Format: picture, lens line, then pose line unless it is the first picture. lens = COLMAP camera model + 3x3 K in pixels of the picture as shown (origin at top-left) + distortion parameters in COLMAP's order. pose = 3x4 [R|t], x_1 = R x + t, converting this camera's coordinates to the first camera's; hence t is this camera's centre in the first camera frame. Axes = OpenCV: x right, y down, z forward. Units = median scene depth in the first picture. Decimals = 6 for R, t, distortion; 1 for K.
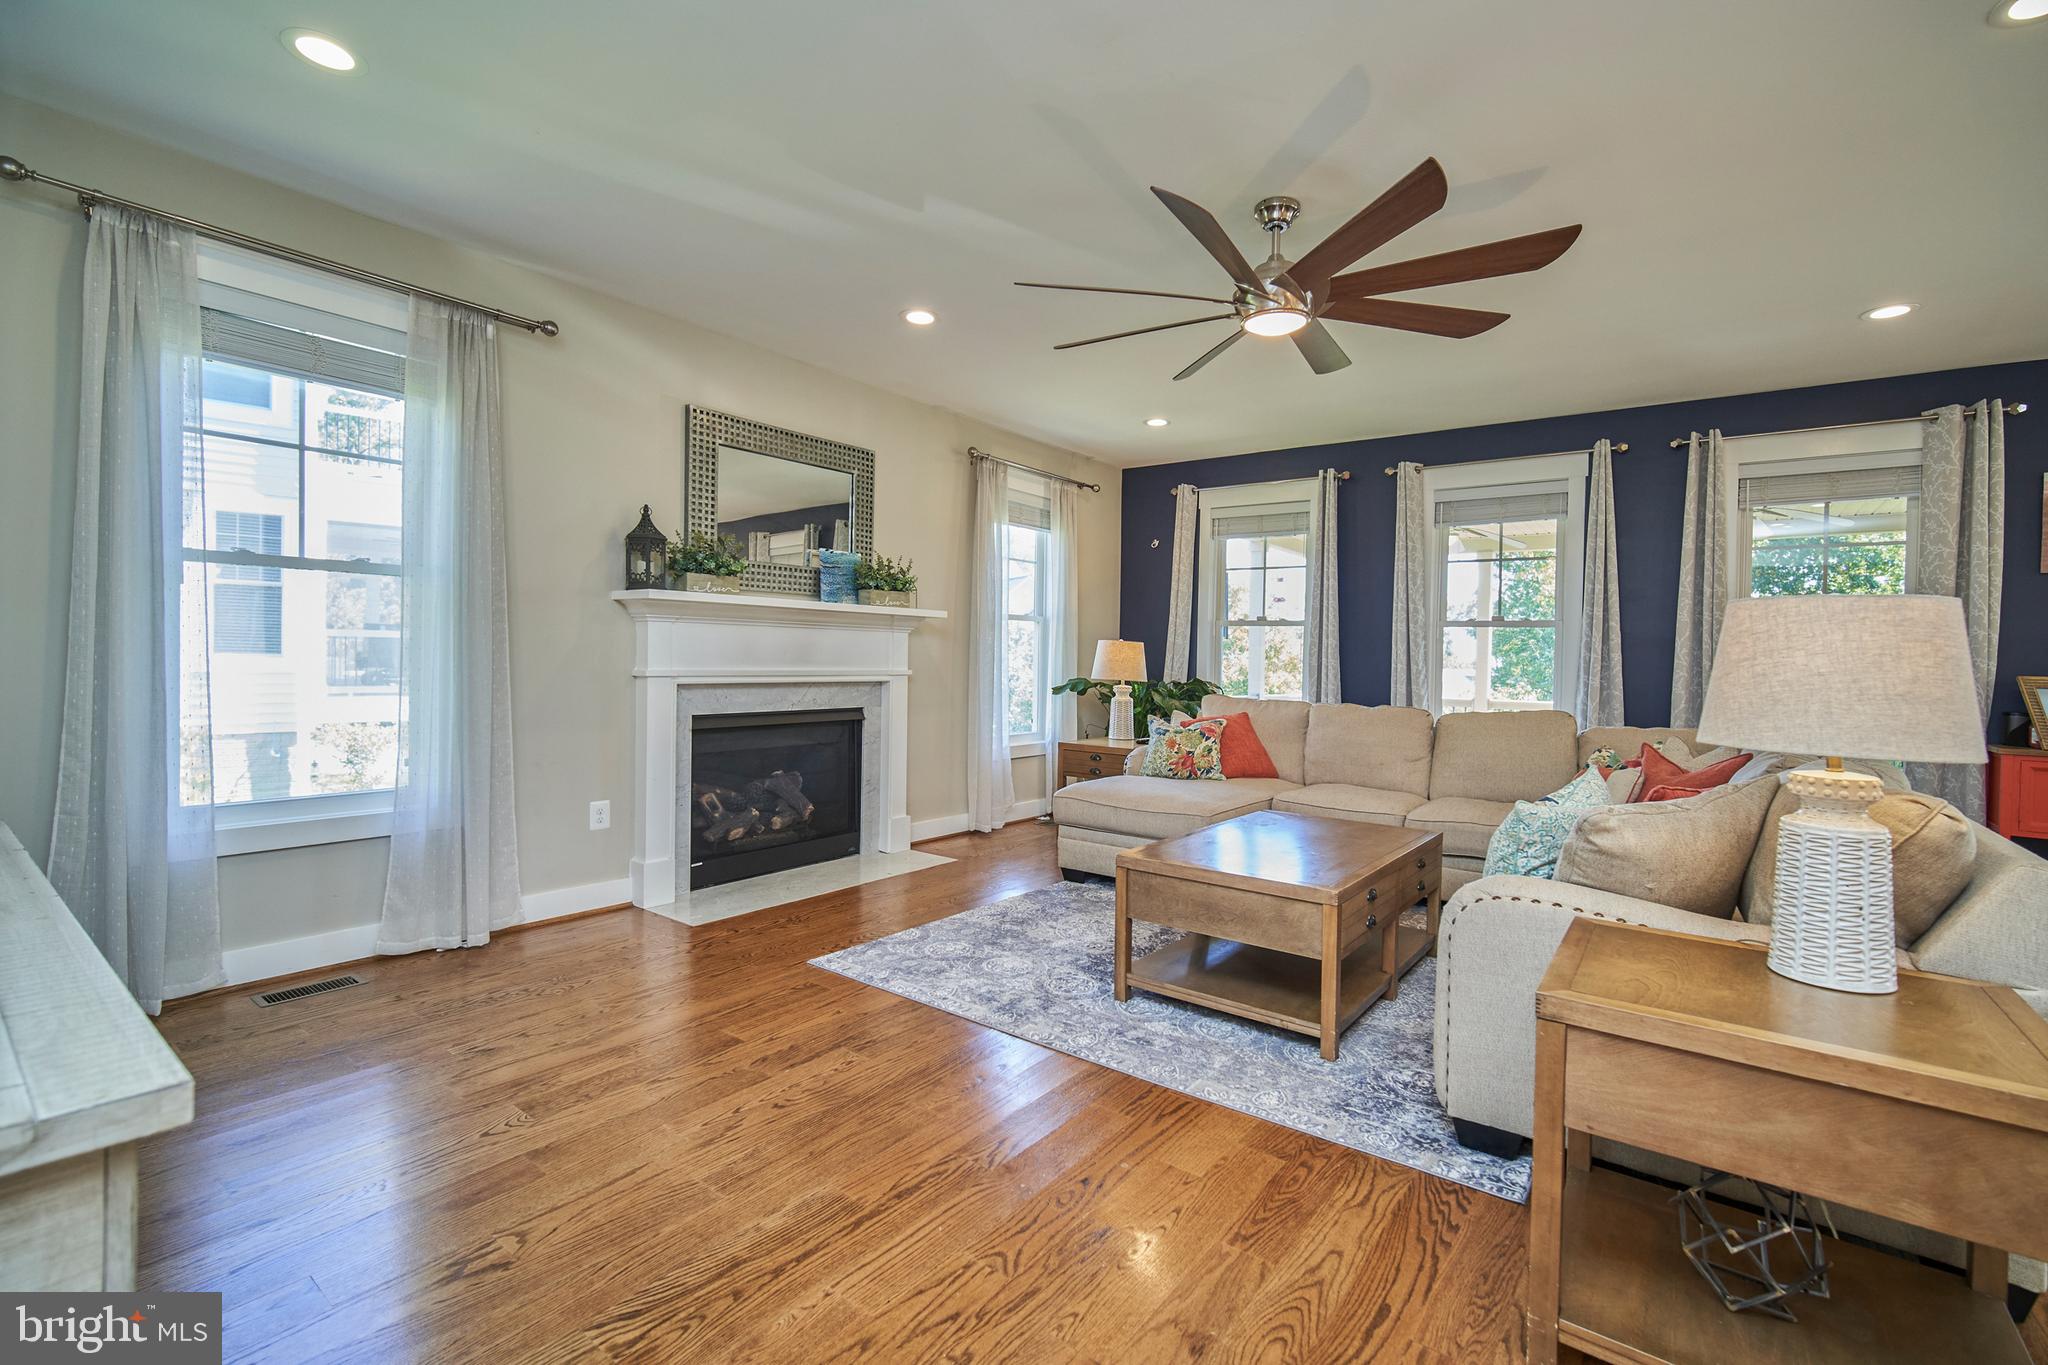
lens RADIAL K [[894.8, 0, 1042.2], [0, 894.8, 662.5], [0, 0, 1]] dist [-0.010429, 0.003736]
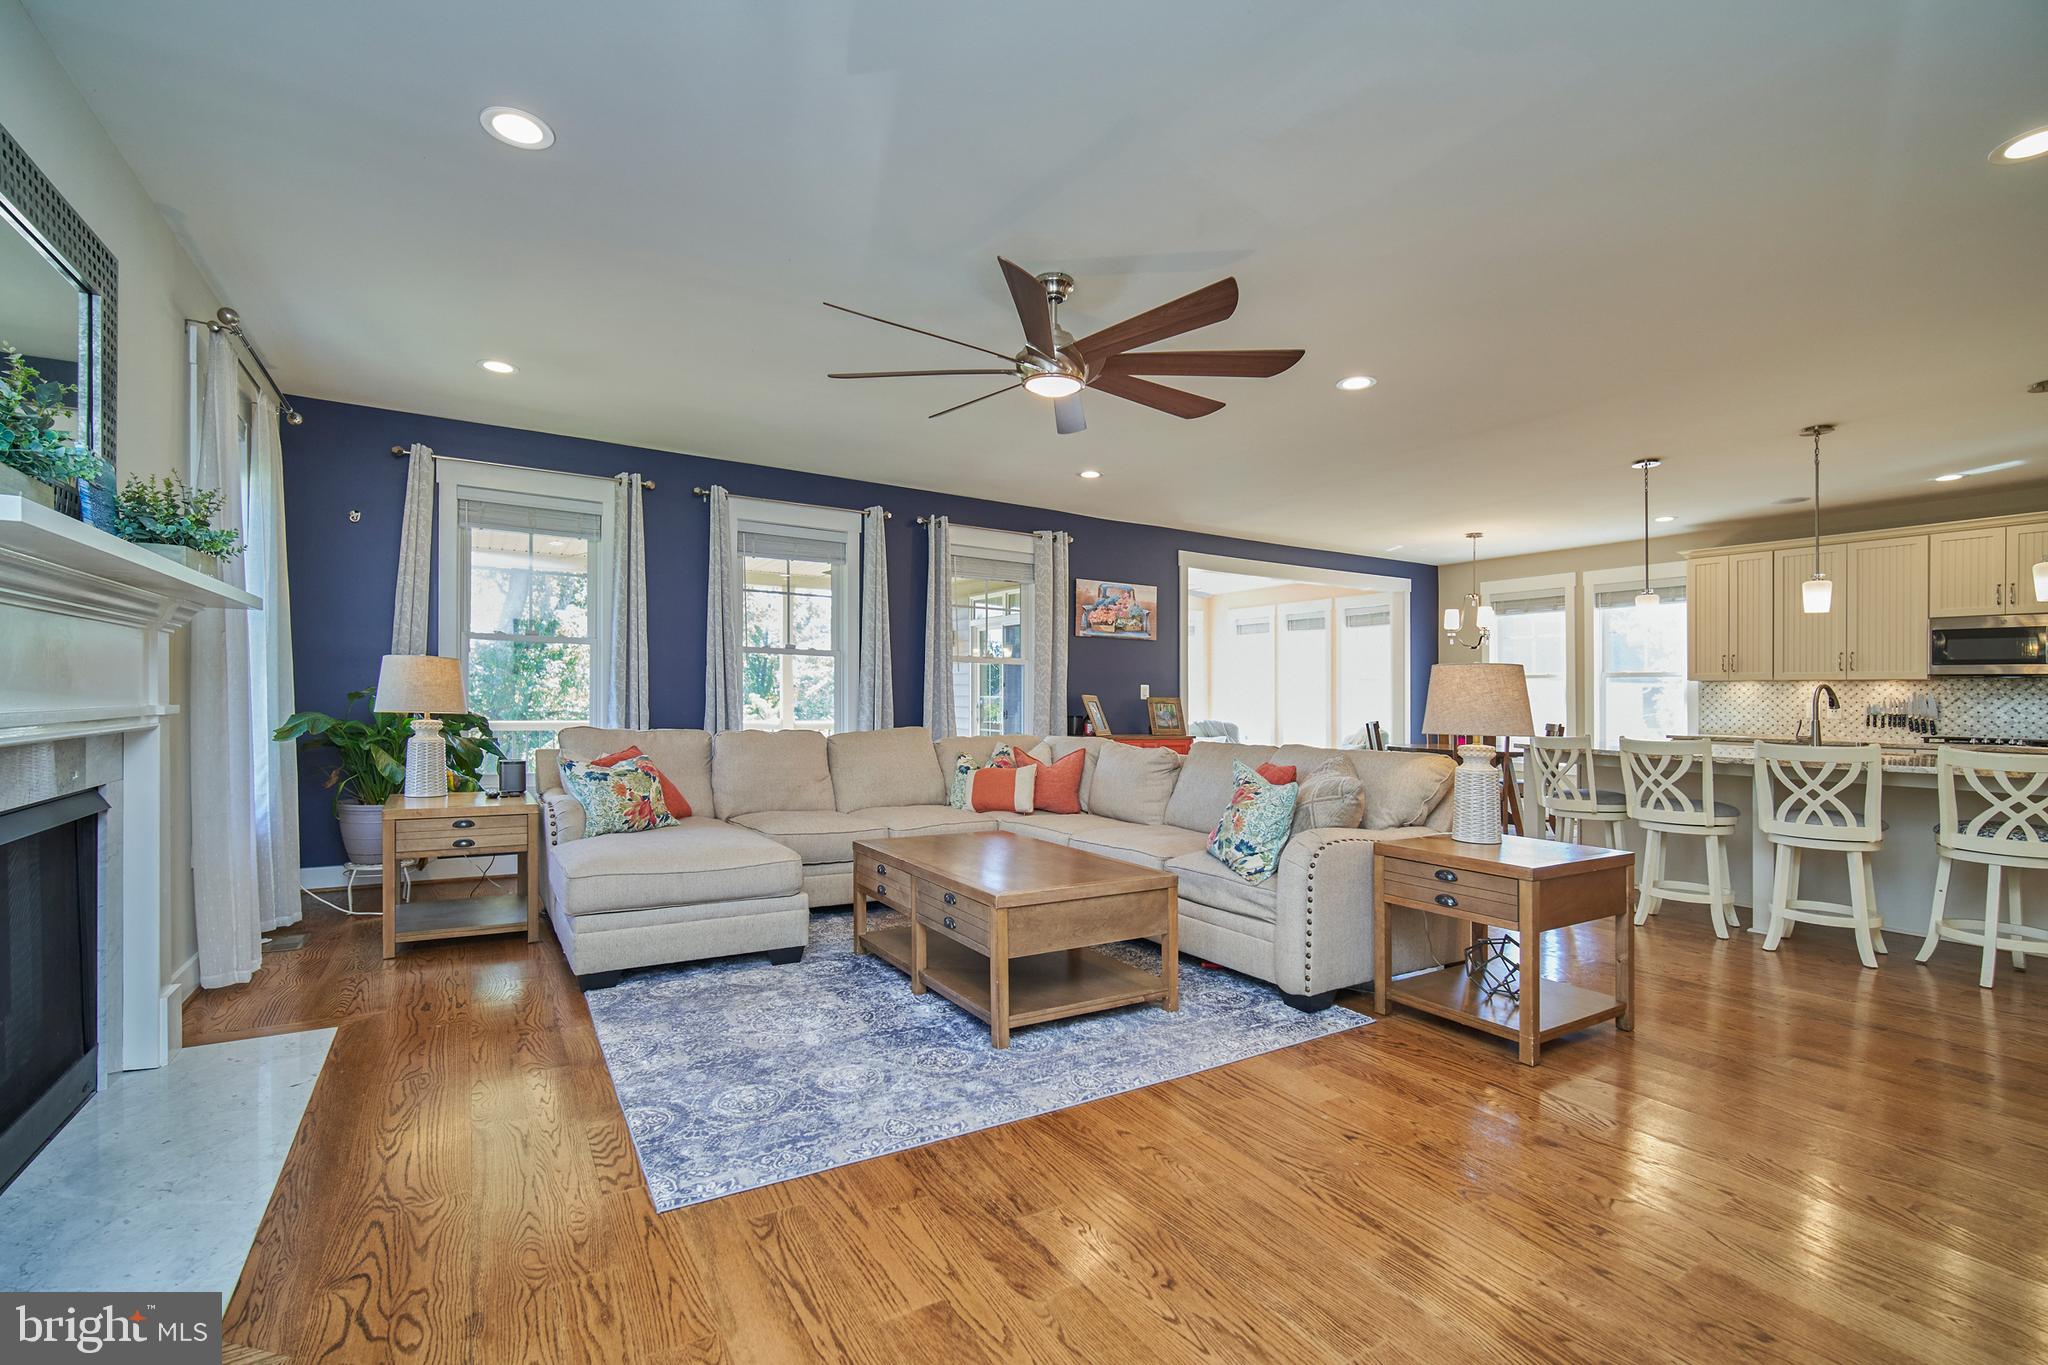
lens RADIAL K [[894.8, 0, 1017.0], [0, 894.8, 680.9], [0, 0, 1]] dist [-0.010429, 0.003736]
pose [[0.380240, 0.002012, 0.924886, -0.532083], [-0.003567, 0.999993, -0.000709, -0.008800], [-0.924881, -0.003030, 0.380245, 0.421339]]
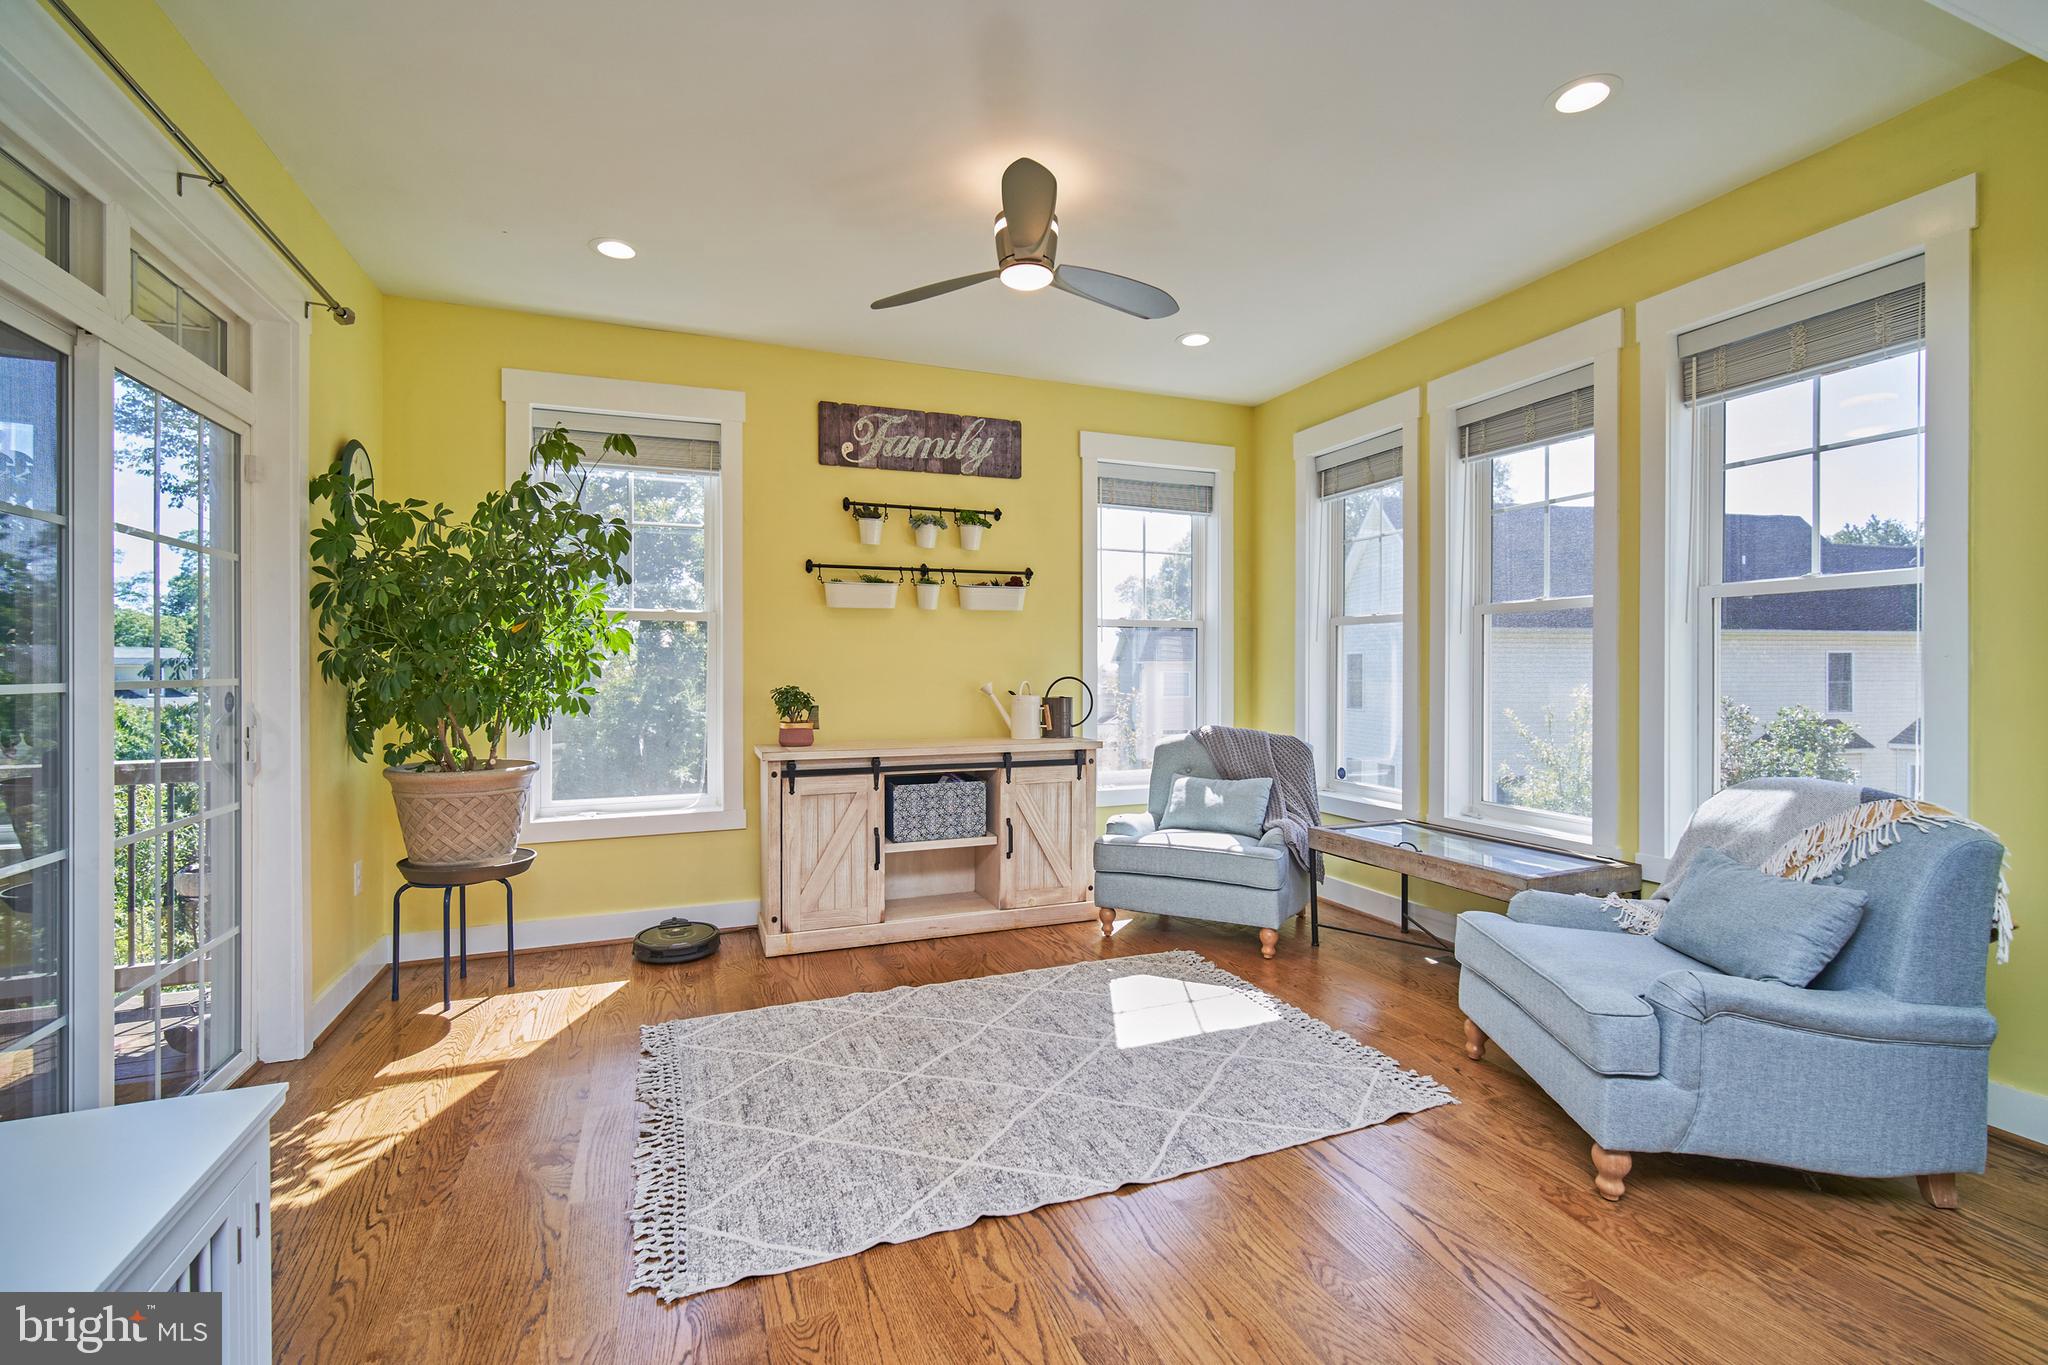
lens RADIAL K [[894.8, 0, 1028.5], [0, 894.8, 665.5], [0, 0, 1]] dist [-0.010429, 0.003736]
pose [[0.520625, -0.020396, 0.853542, 1.324742], [0.015523, 0.999775, 0.014422, 0.018232], [-0.853644, 0.005742, 0.520825, 0.609216]]
